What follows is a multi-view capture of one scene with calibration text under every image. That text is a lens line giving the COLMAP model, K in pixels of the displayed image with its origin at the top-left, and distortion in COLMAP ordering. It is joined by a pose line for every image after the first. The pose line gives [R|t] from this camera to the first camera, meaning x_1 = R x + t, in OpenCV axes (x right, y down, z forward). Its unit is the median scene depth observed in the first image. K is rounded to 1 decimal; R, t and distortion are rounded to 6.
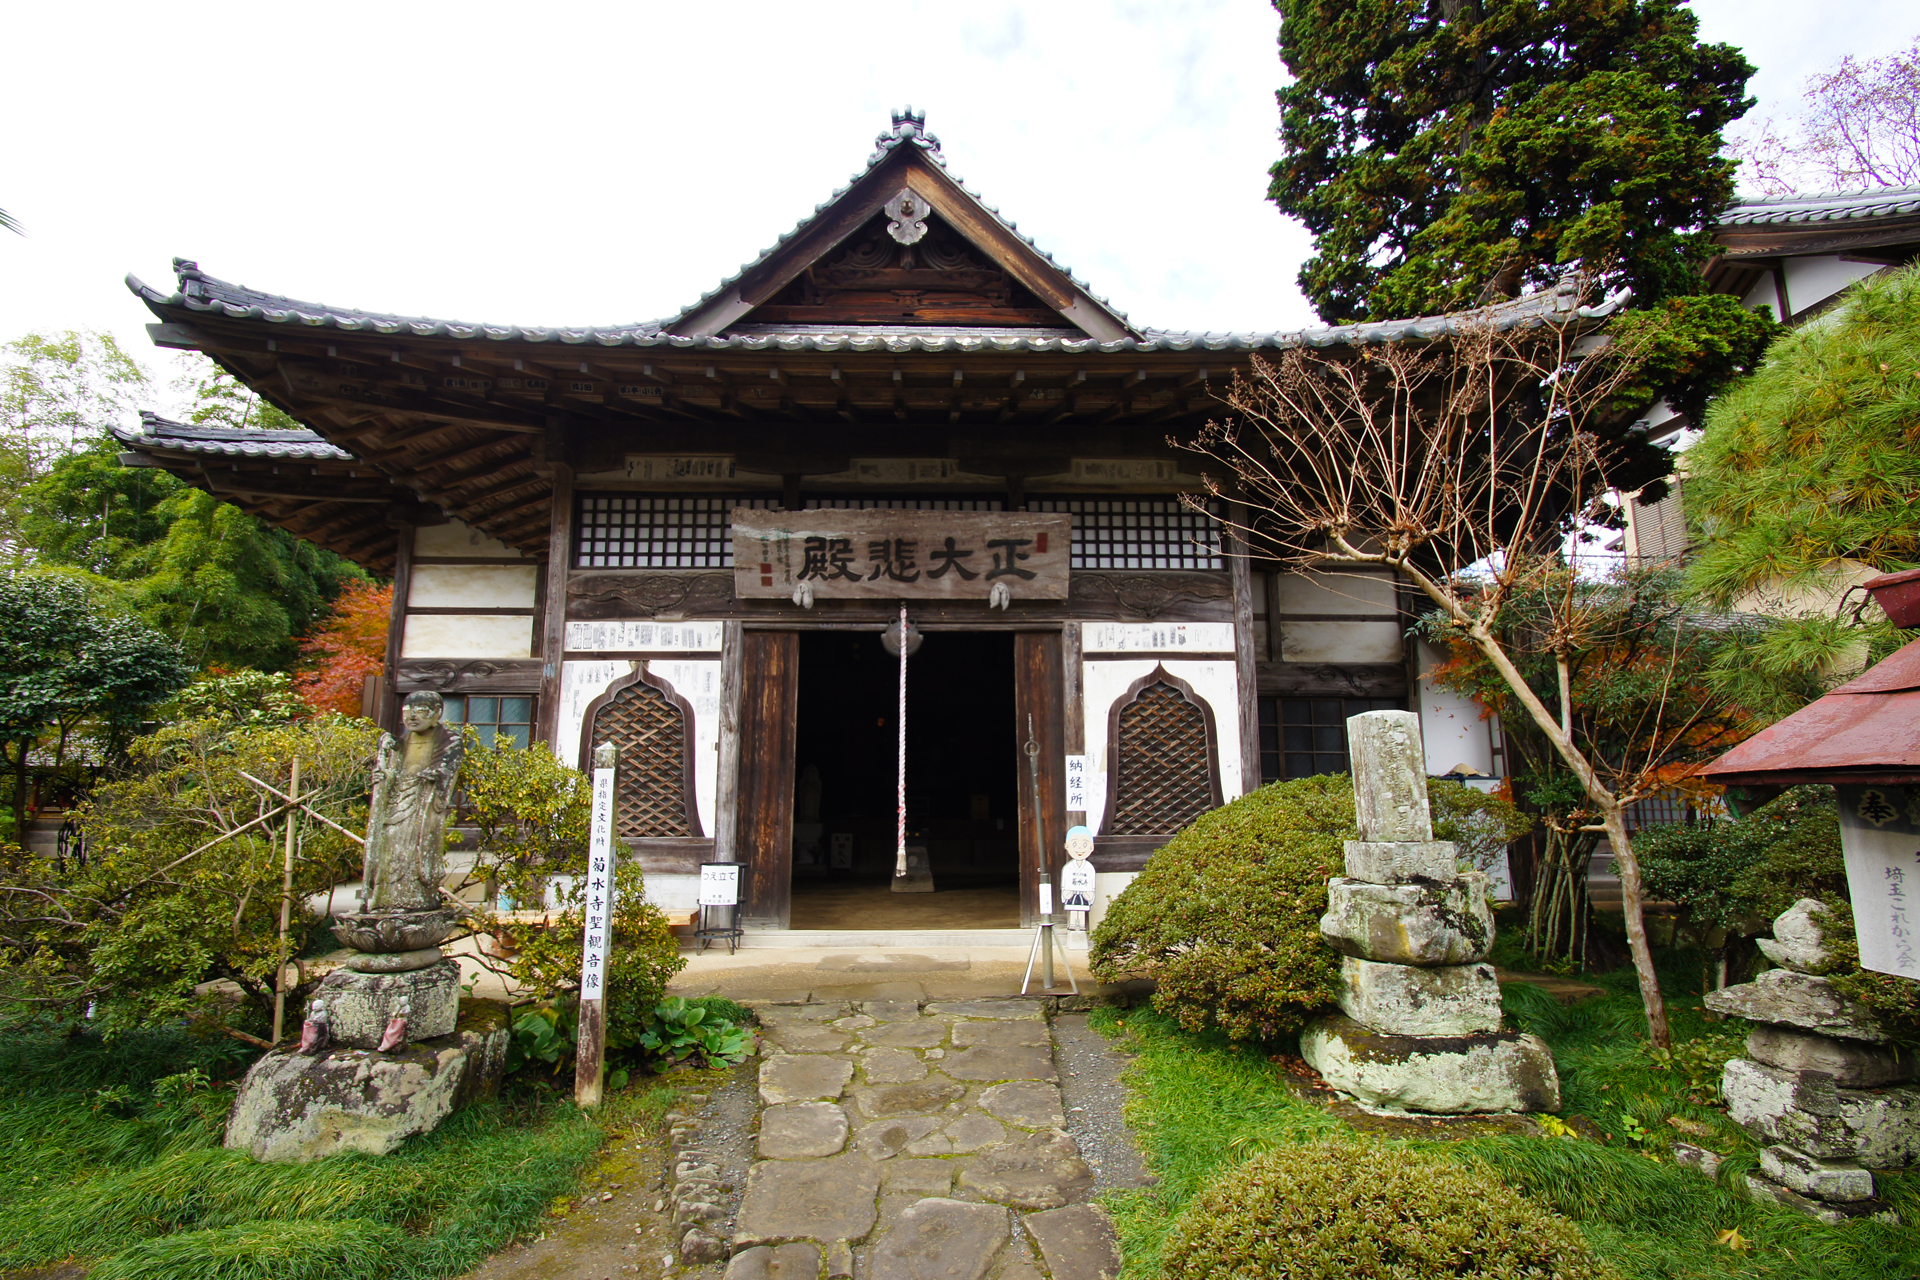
lens RADIAL K [[894.3, 0, 957.0], [0, 894.3, 669.1], [0, 0, 1]] dist [0.038842, -0.034709]
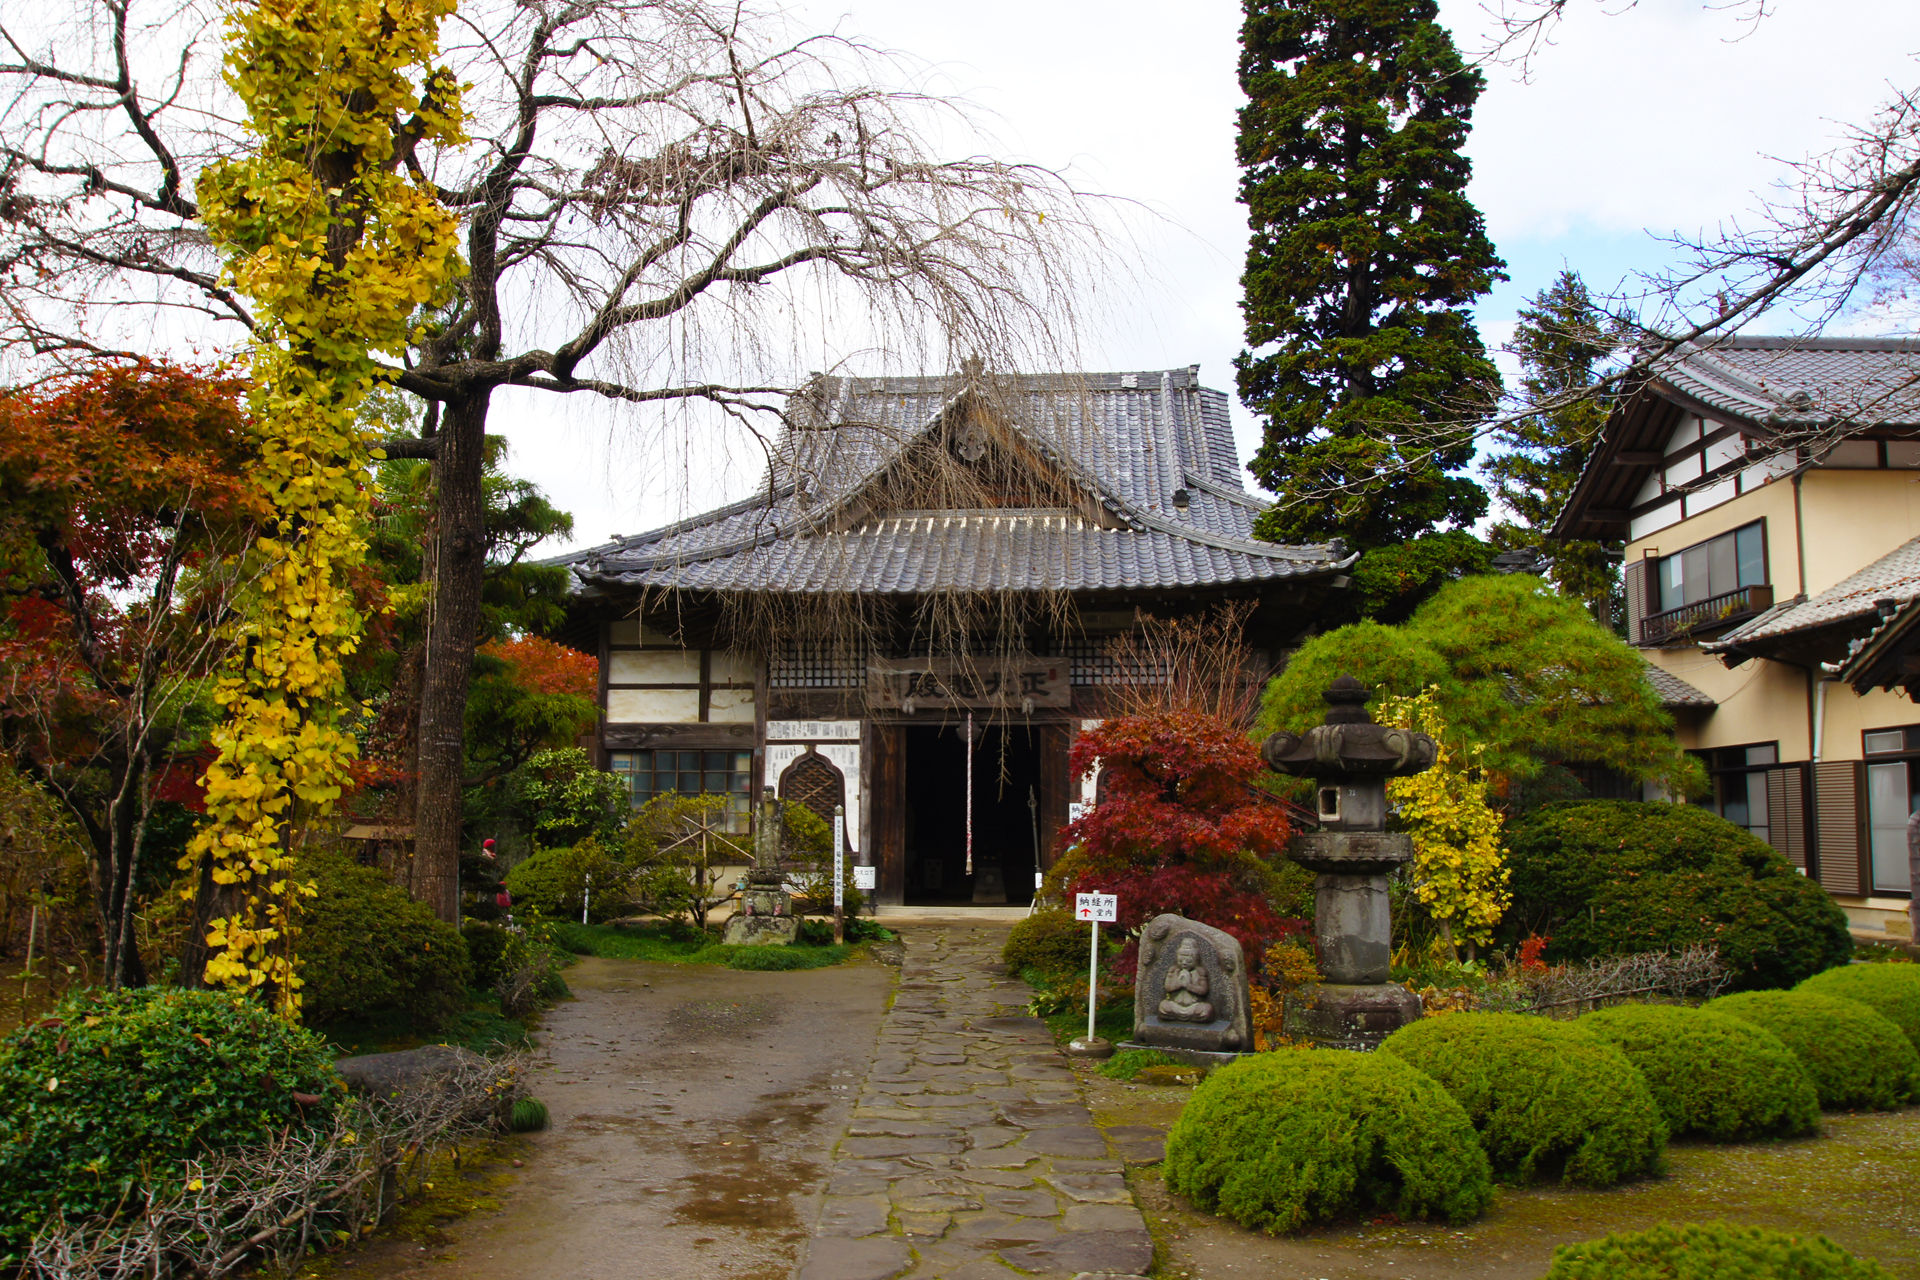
lens RADIAL K [[1494.5, 0, 930.2], [0, 1494.5, 730.6], [0, 0, 1]] dist [-0.007207, -0.000284]
pose [[0.992093, -0.003227, -0.125467, 0.209771], [0.012856, 0.997024, 0.076006, -0.243422], [0.124849, -0.077018, 0.989182, -1.696841]]
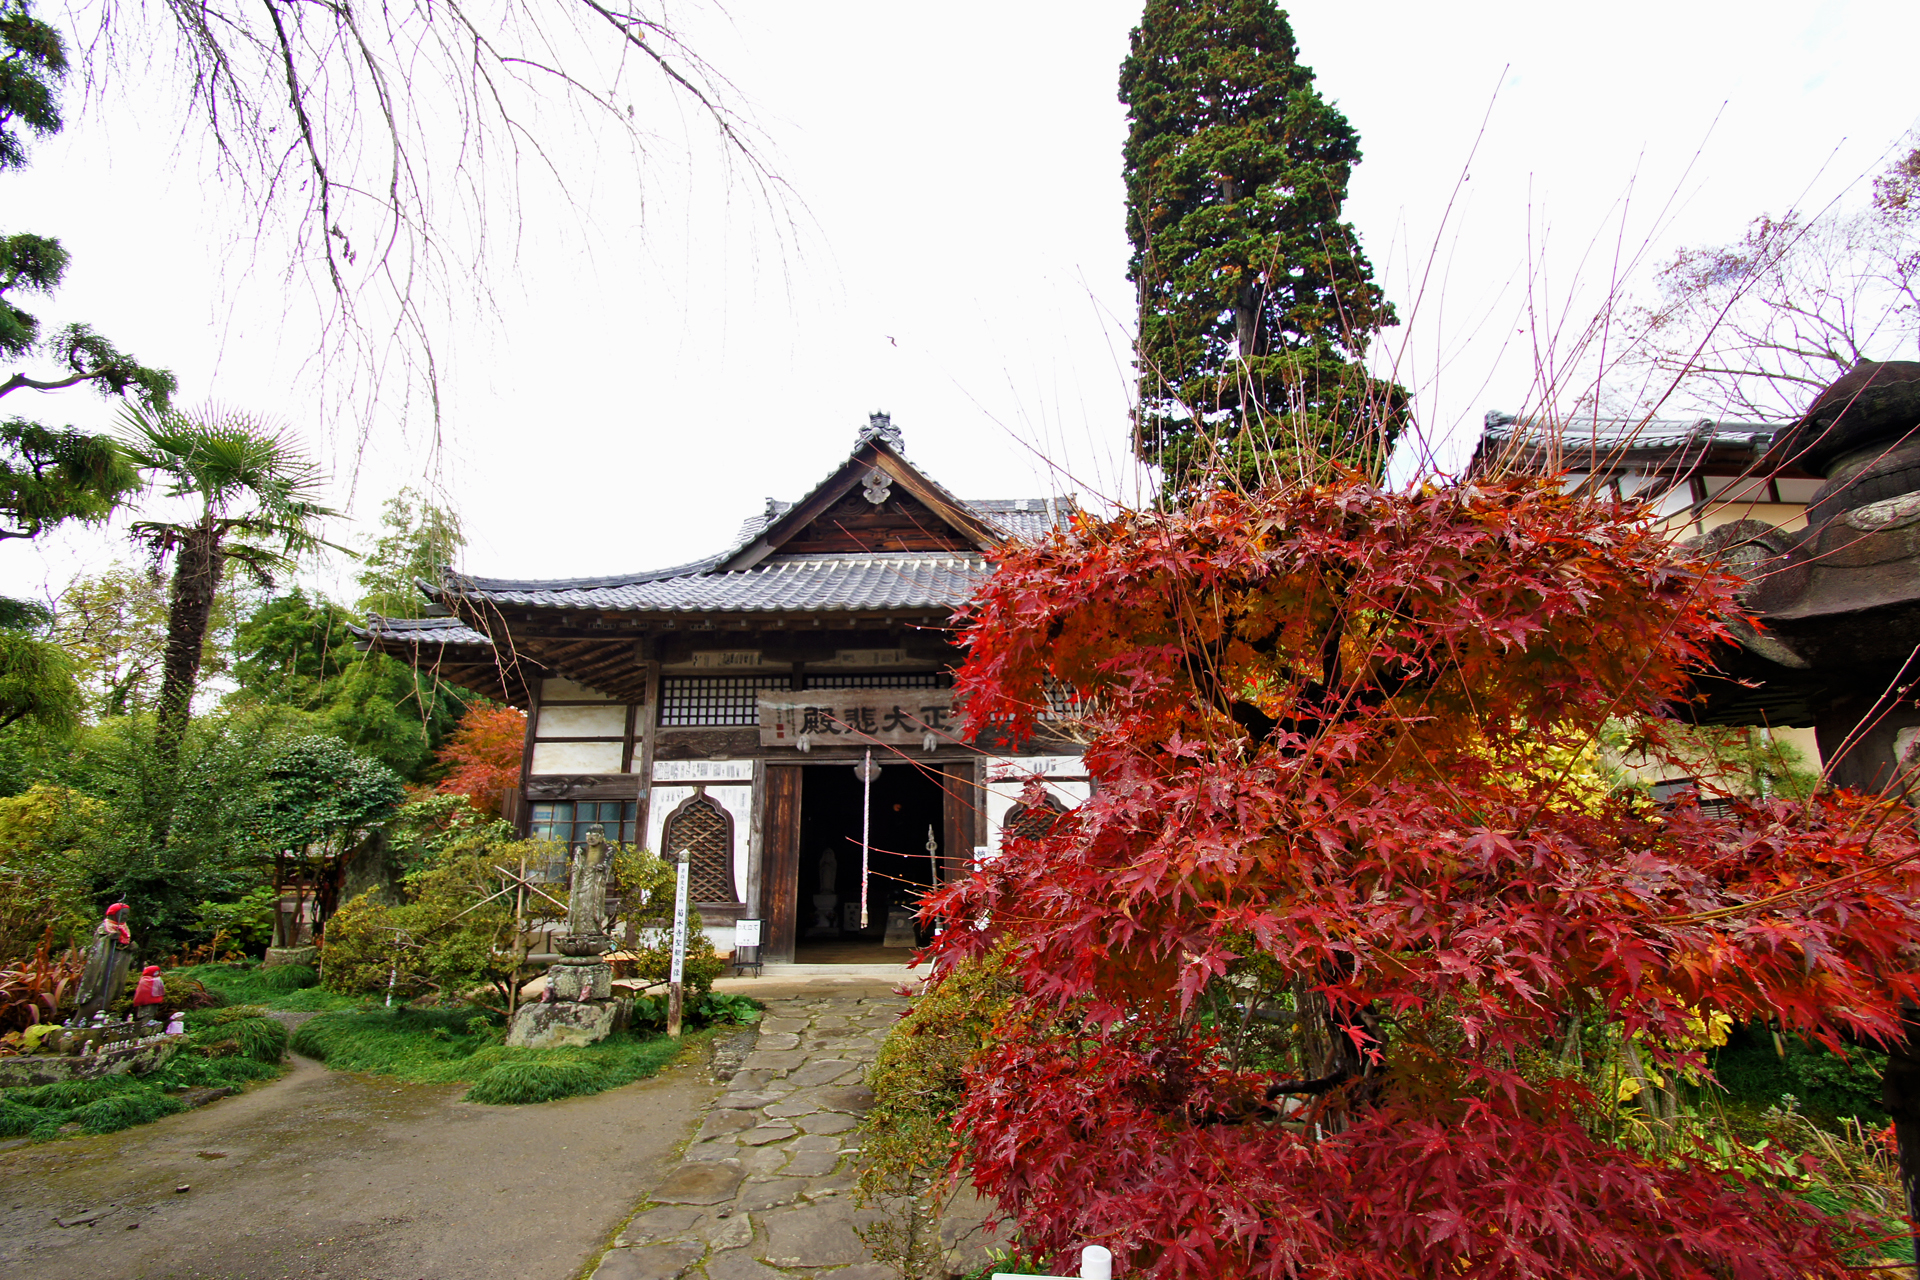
lens RADIAL K [[894.3, 0, 957.0], [0, 894.3, 669.1], [0, 0, 1]] dist [0.038842, -0.034709]
pose [[0.998334, -0.017123, -0.055091, 0.179148], [0.012703, 0.996745, -0.079608, -0.083055], [0.056275, 0.078776, 0.995303, -0.533474]]
